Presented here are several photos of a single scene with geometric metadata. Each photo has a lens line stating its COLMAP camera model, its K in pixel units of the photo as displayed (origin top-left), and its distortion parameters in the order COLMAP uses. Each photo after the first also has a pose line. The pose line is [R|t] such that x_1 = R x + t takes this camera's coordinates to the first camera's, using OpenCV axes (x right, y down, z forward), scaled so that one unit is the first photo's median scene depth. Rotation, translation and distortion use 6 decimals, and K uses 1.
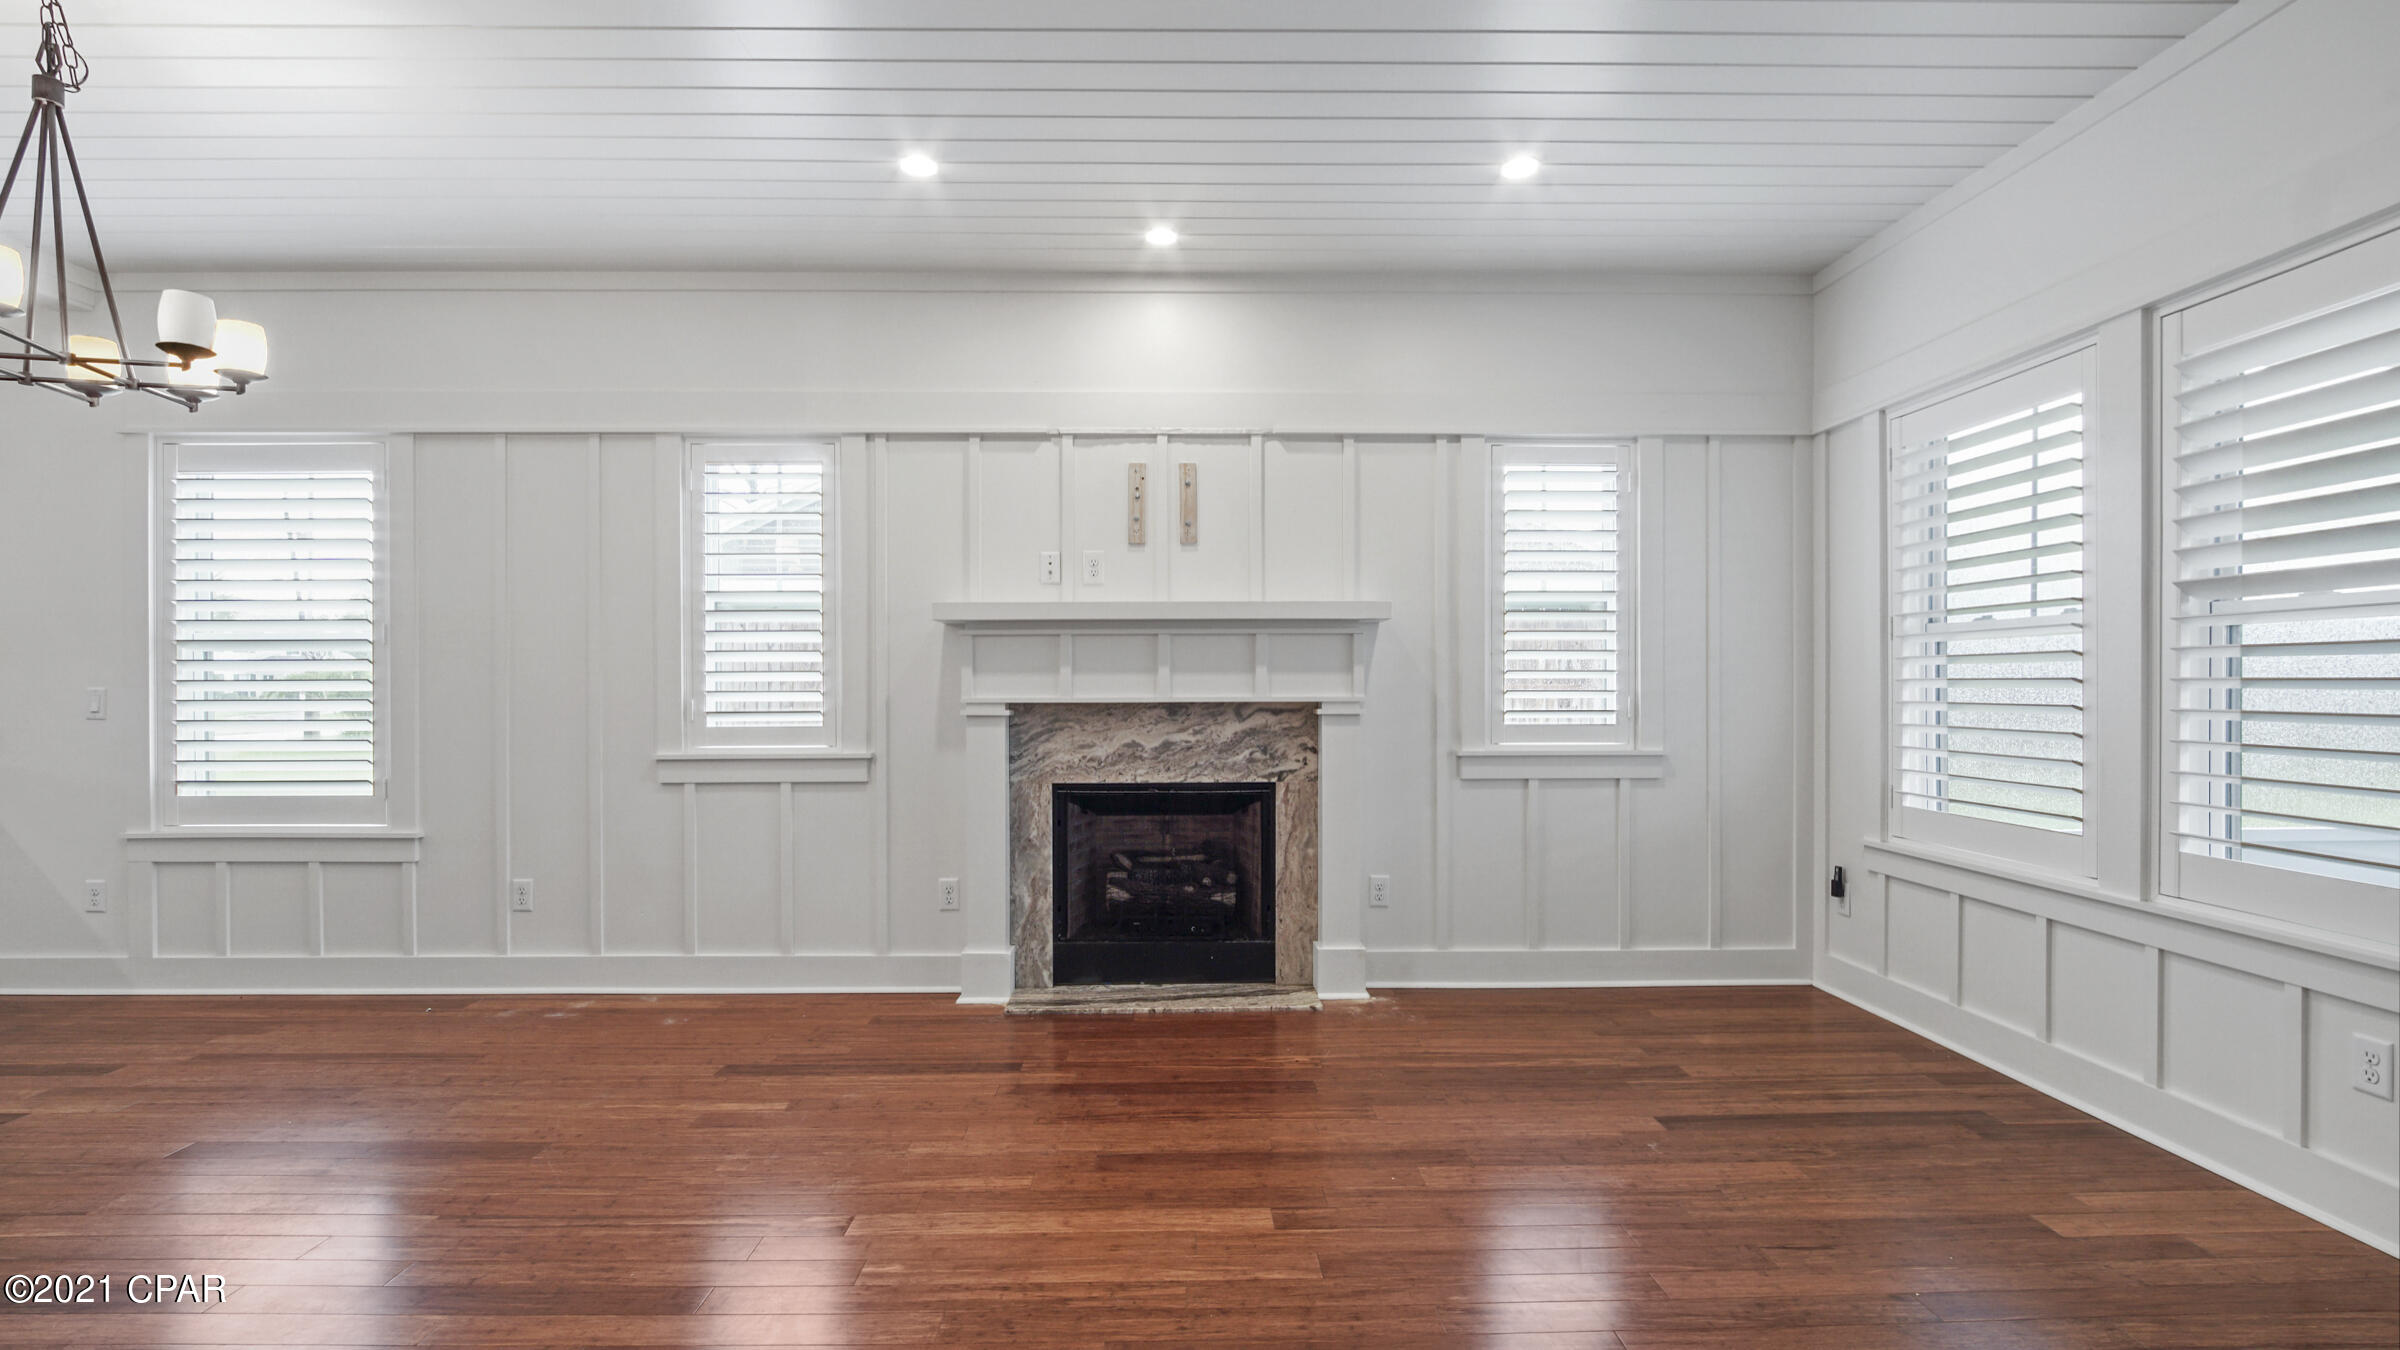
lens RADIAL K [[1062.3, 0, 1200.3], [0, 1062.3, 692.1], [0, 0, 1]] dist [-0.013537, -0.000186]
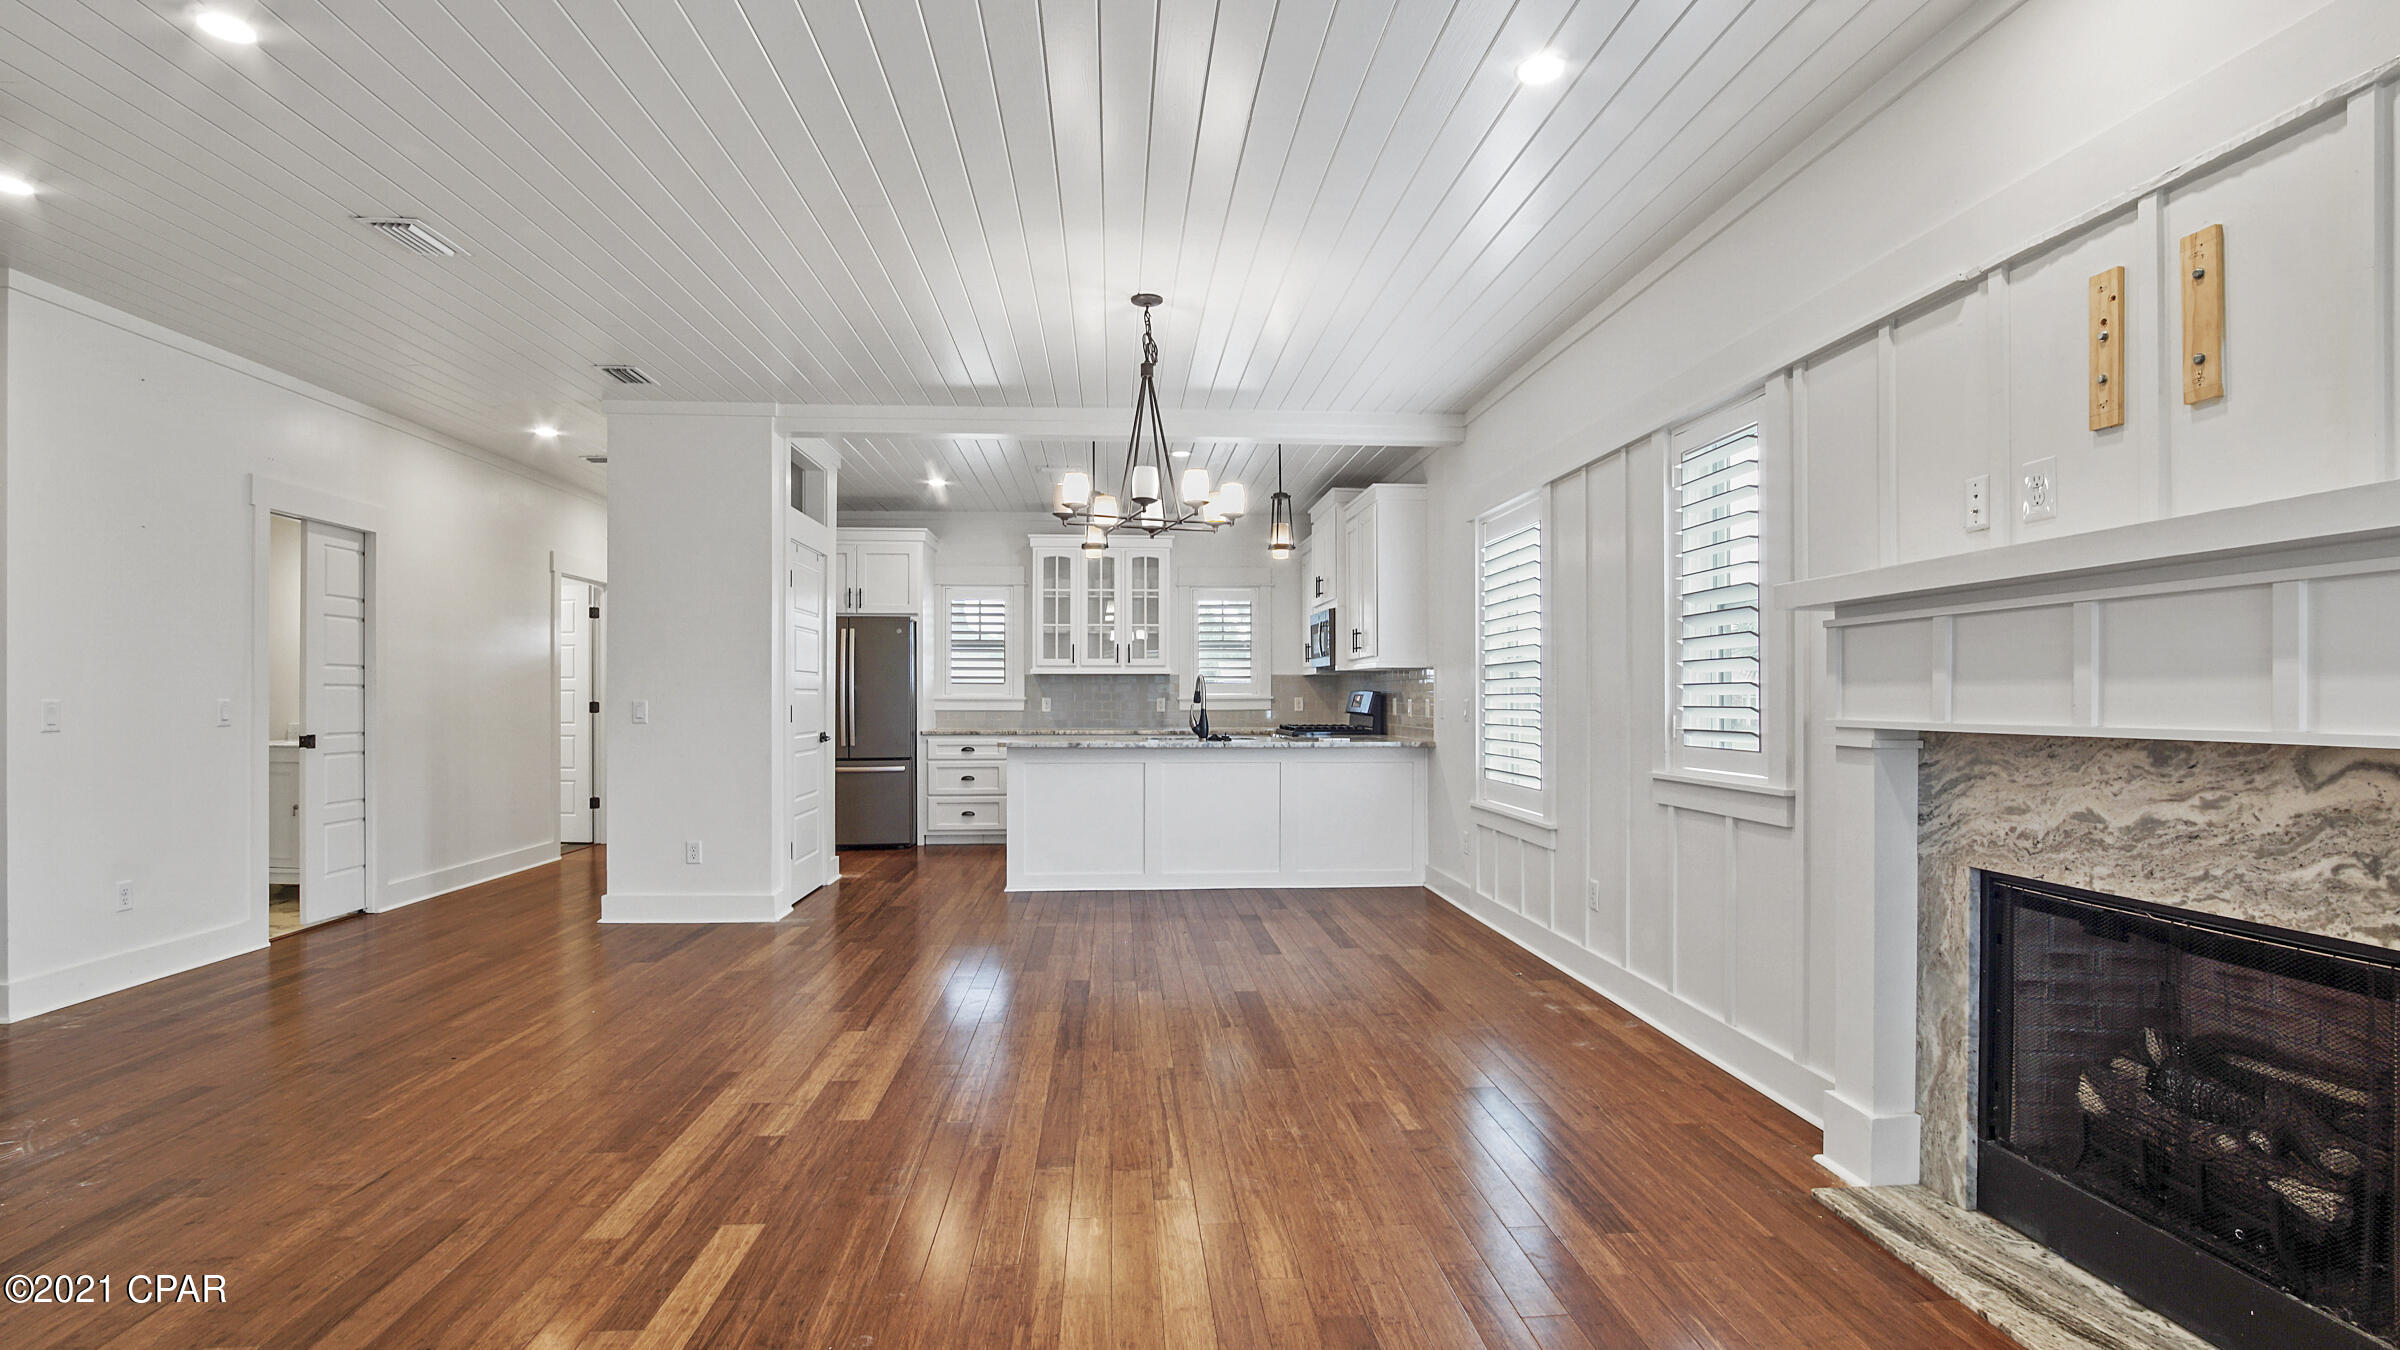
lens RADIAL K [[1099.5, 0, 1196.0], [0, 1099.5, 698.1], [0, 0, 1]] dist [-0.018220, 0.000472]
pose [[0.059819, 0.002700, -0.998206, 0.440924], [-0.008621, 0.999960, 0.002188, -0.005960], [0.998172, 0.008475, 0.059840, 0.531574]]
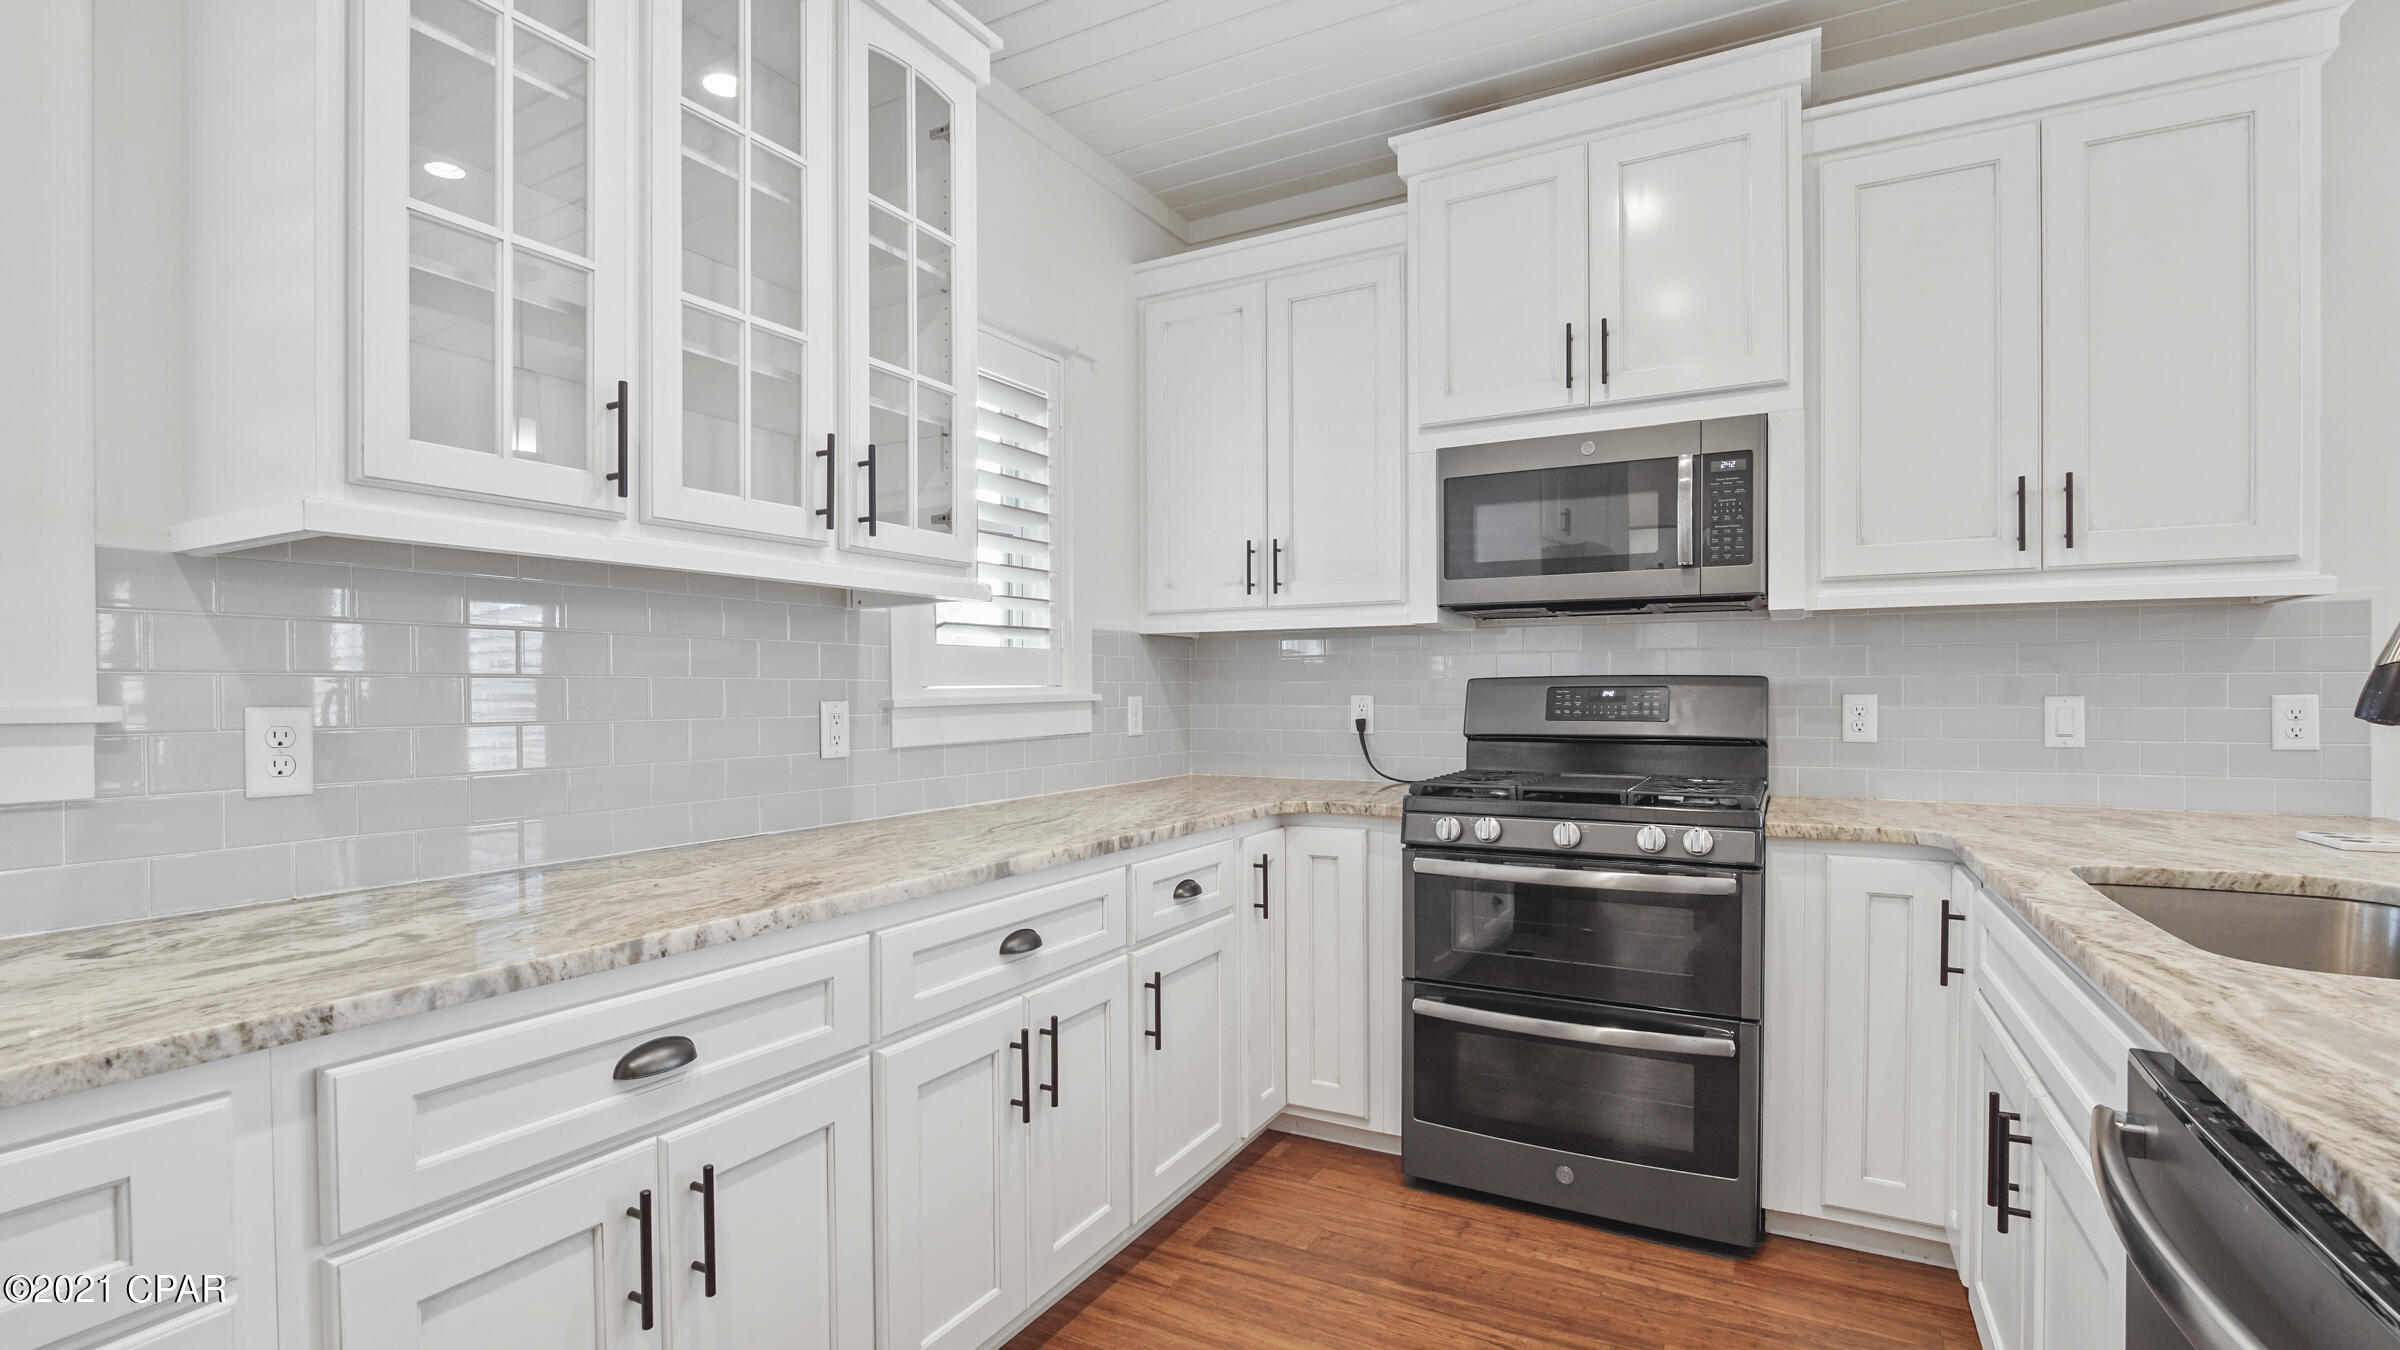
lens RADIAL K [[1088.0, 0, 1195.9], [0, 1088.0, 703.1], [0, 0, 1]] dist [-0.016414, 0.001436]
pose [[0.865577, 0.002125, -0.500772, -1.446985], [-0.000515, 0.999994, 0.003355, -0.001365], [0.500776, -0.002646, 0.865573, 0.197360]]
